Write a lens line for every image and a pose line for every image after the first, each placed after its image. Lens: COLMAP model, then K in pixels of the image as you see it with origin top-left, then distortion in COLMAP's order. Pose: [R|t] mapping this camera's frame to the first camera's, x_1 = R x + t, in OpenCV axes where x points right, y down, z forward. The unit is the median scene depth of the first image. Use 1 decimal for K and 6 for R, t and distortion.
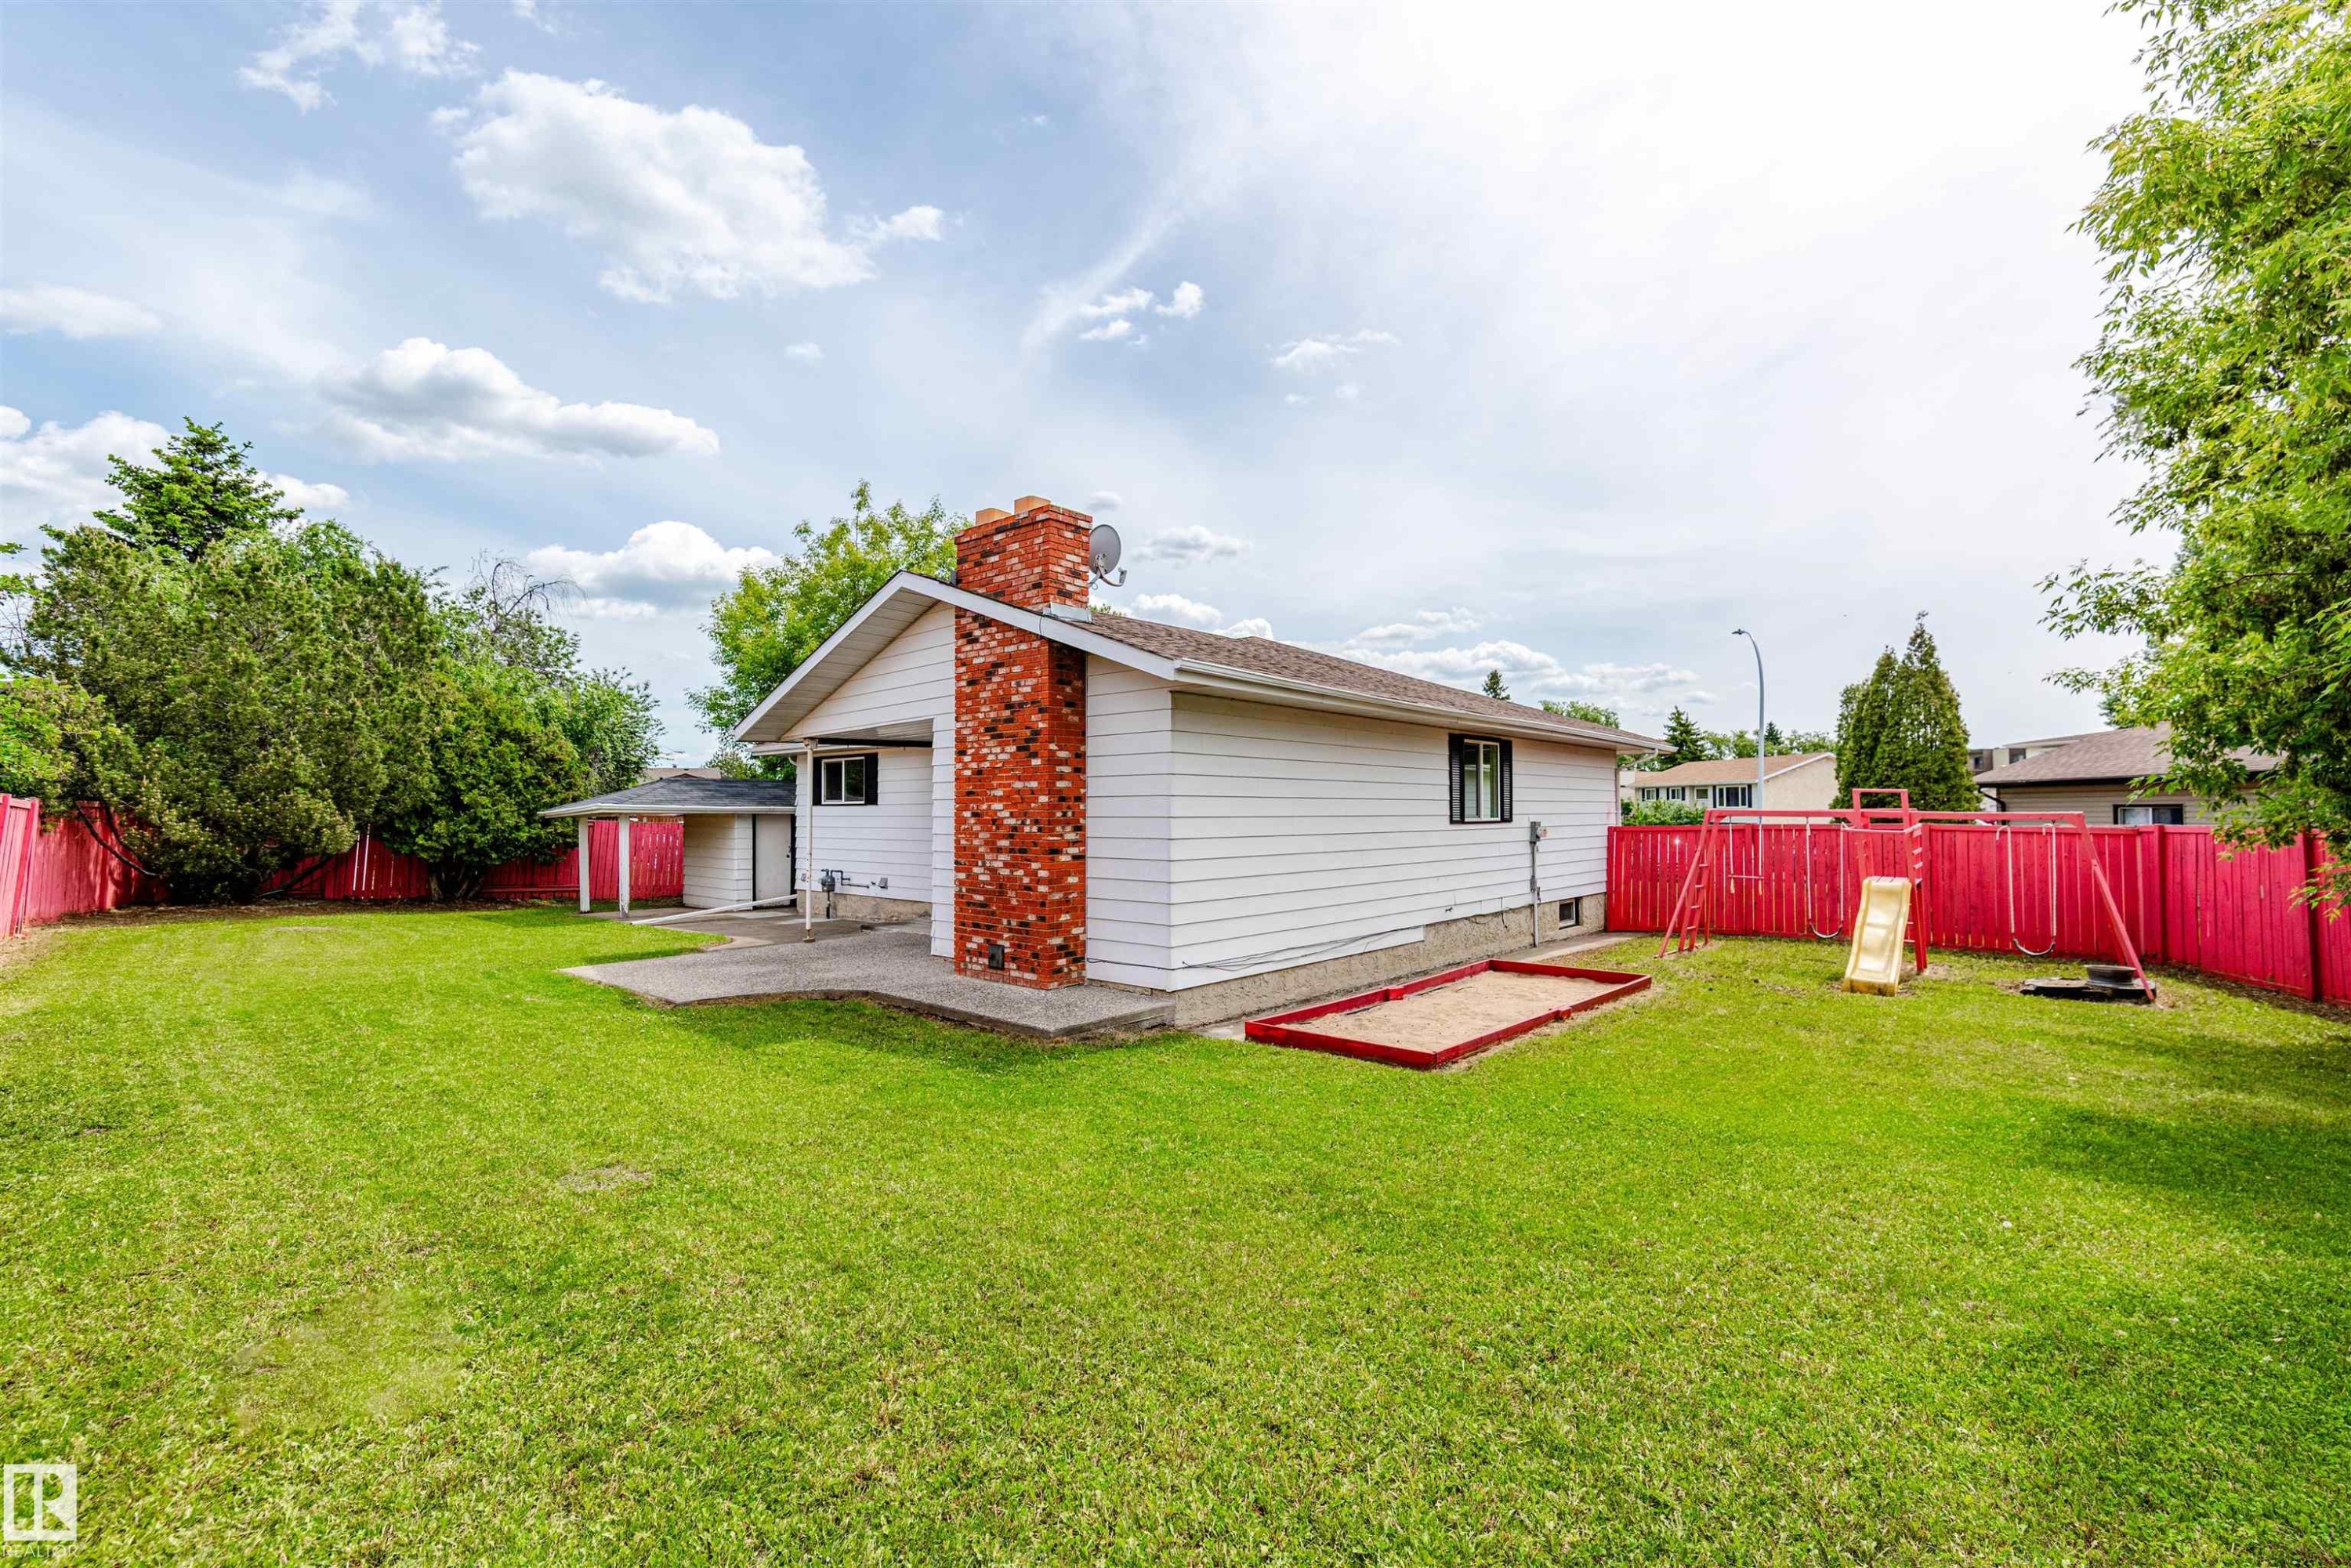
lens RADIAL K [[1016.1, 0, 1183.2], [0, 1016.1, 796.0], [0, 0, 1]] dist [0.003745, 0.002166]
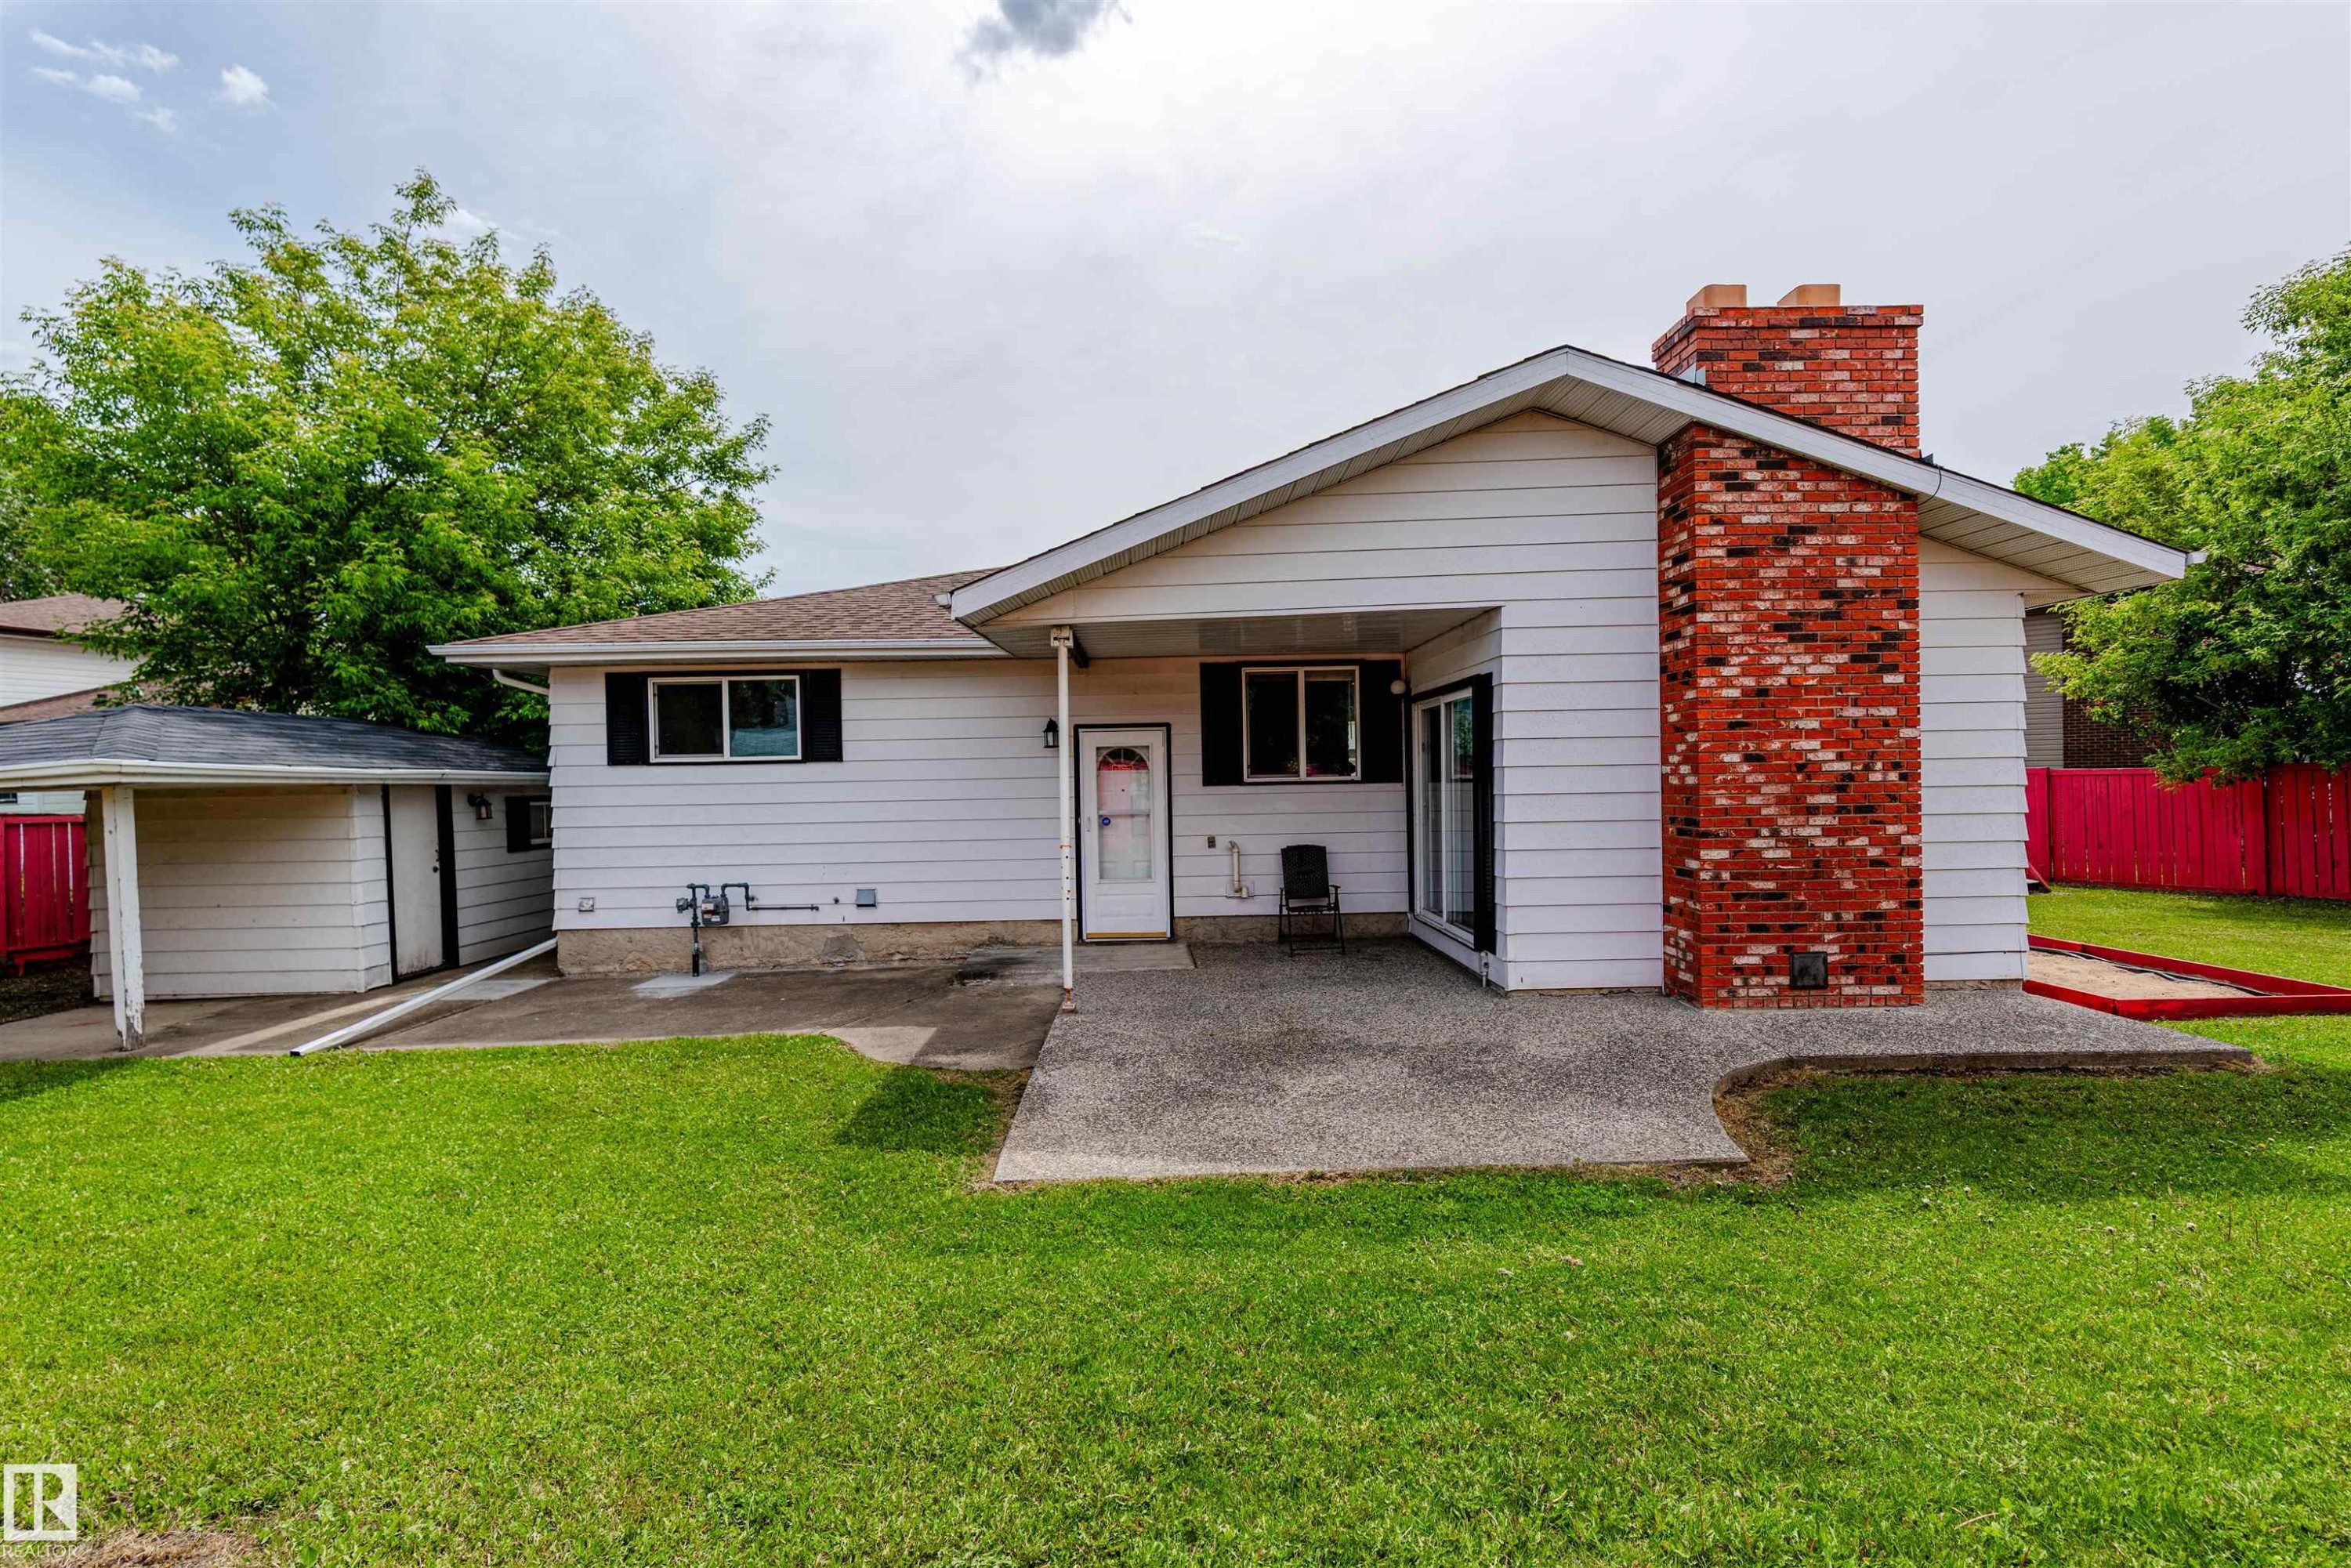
lens RADIAL K [[1016.1, 0, 1174.2], [0, 1016.1, 792.0], [0, 0, 1]] dist [0.003745, 0.002166]
pose [[0.742582, -0.022370, 0.669381, -0.650187], [0.007072, 0.999648, 0.025562, 0.014831], [-0.669718, -0.014247, 0.742479, 0.545242]]
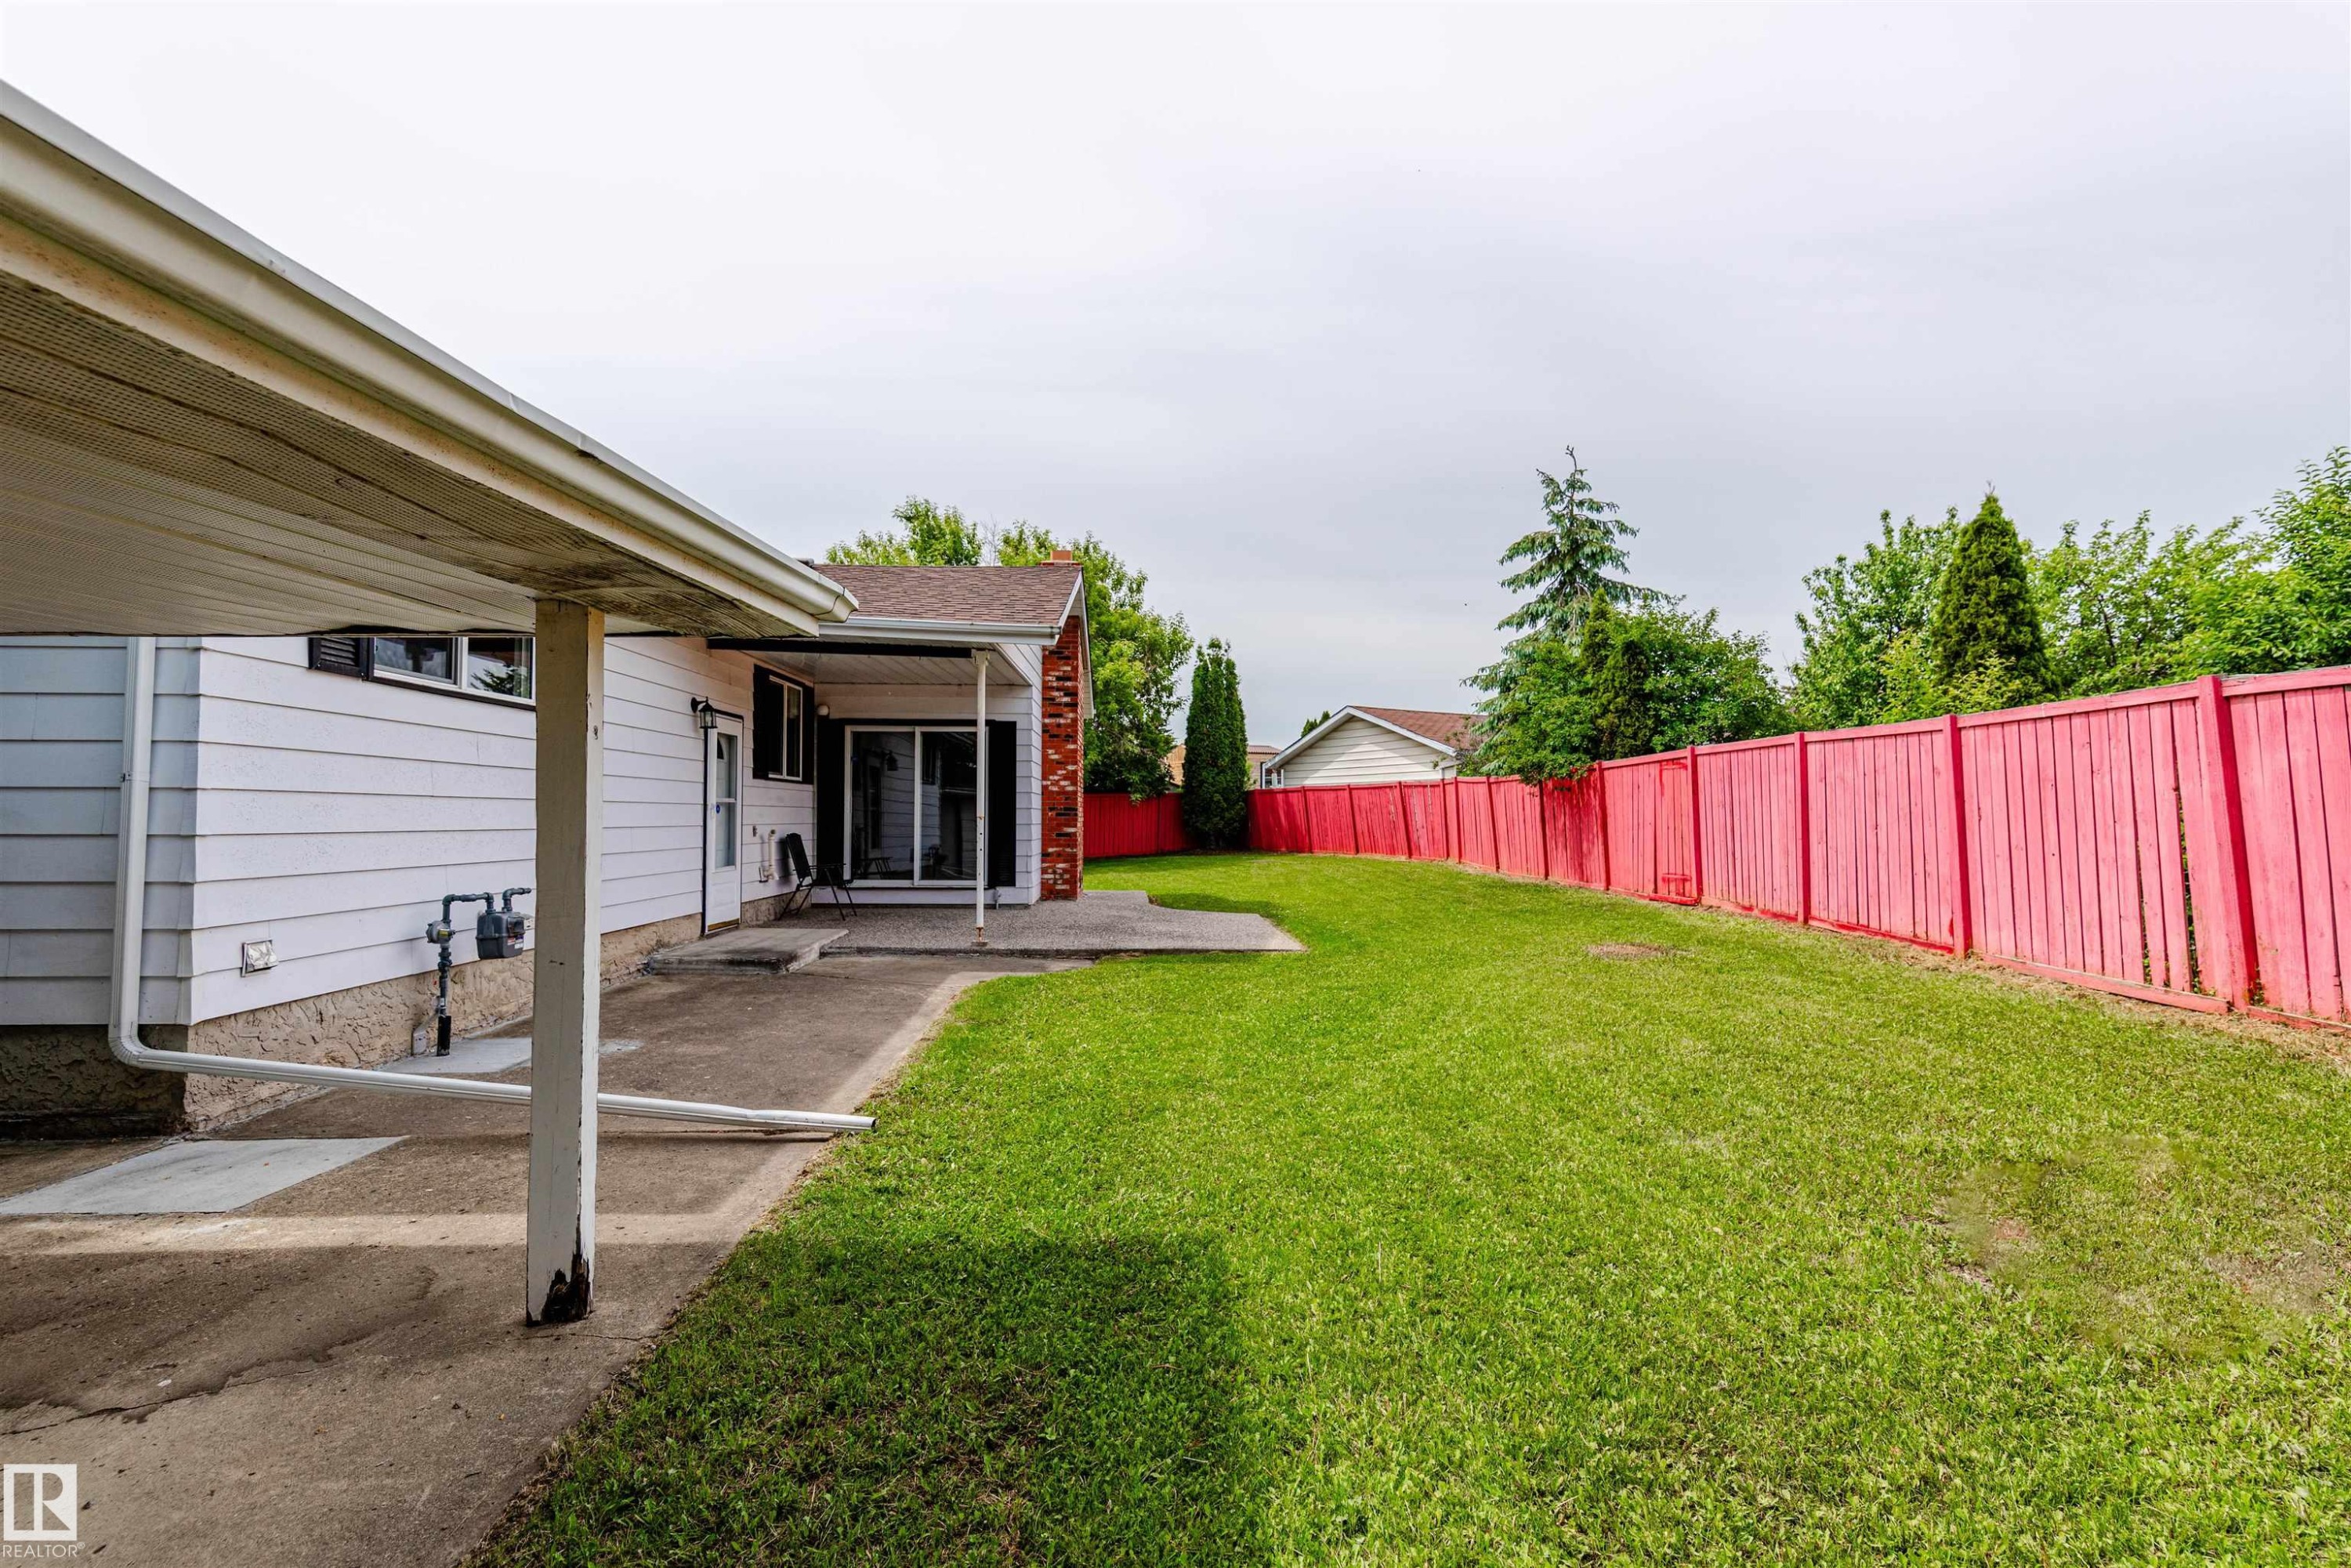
lens RADIAL K [[1016.1, 0, 1179.0], [0, 1016.1, 792.0], [0, 0, 1]] dist [0.003745, 0.002166]
pose [[-0.670483, 0.015381, 0.741765, -0.917181], [-0.016582, 0.999225, -0.035708, 0.058635], [-0.741739, -0.036242, -0.669708, 1.298359]]
